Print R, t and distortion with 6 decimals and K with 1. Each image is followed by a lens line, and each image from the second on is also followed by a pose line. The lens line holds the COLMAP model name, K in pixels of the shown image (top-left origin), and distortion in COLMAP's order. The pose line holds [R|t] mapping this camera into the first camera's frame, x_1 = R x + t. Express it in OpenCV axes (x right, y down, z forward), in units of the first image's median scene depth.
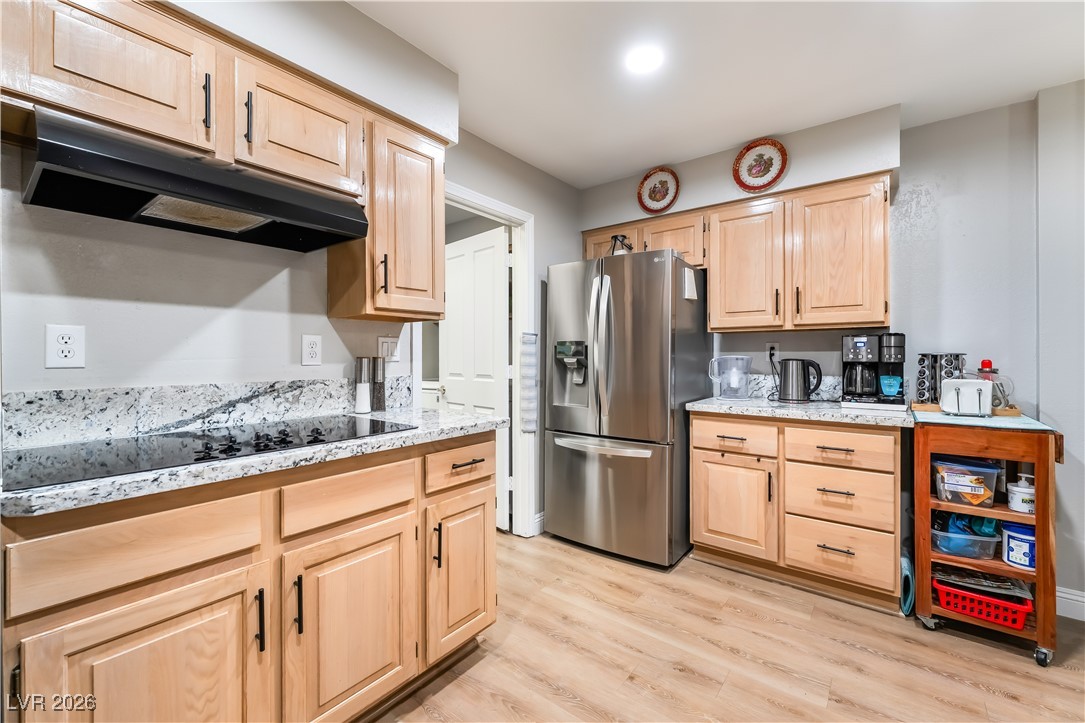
lens RADIAL K [[436.8, 0, 543.6], [0, 436.8, 355.7], [0, 0, 1]] dist [-0.002497, 0.000238]
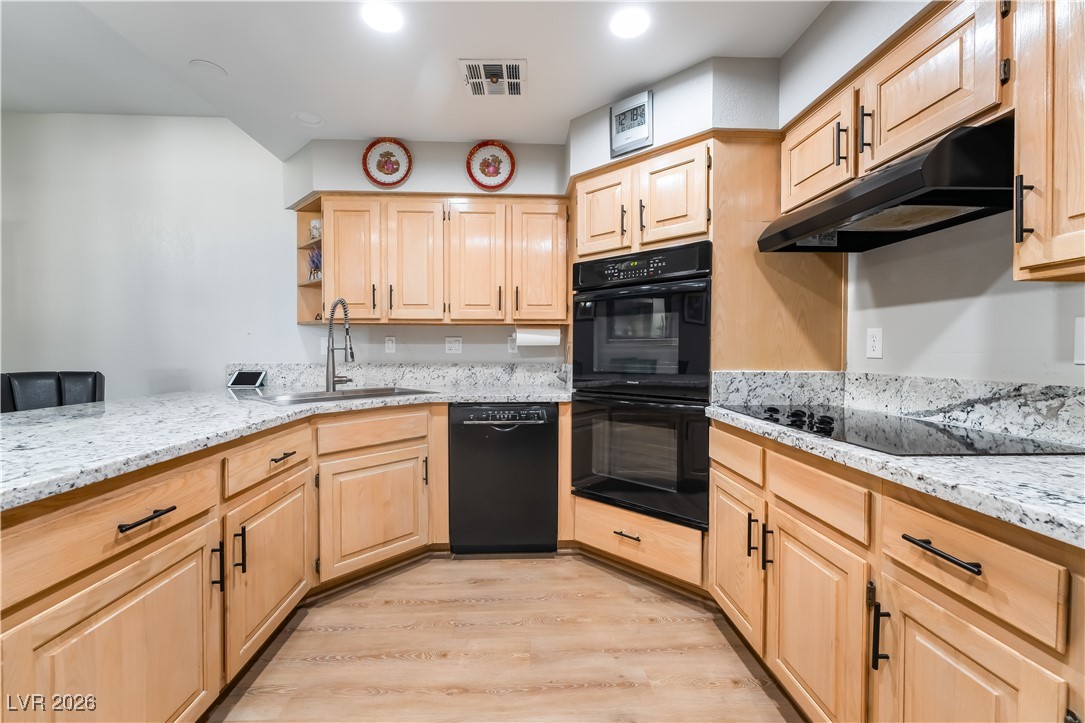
lens RADIAL K [[436.8, 0, 539.2], [0, 436.8, 355.7], [0, 0, 1]] dist [-0.002497, 0.000238]
pose [[-0.755655, 0.005557, -0.654947, 0.555088], [-0.003387, 0.999917, 0.012392, 0.004664], [0.654961, 0.011583, -0.755573, 1.120051]]
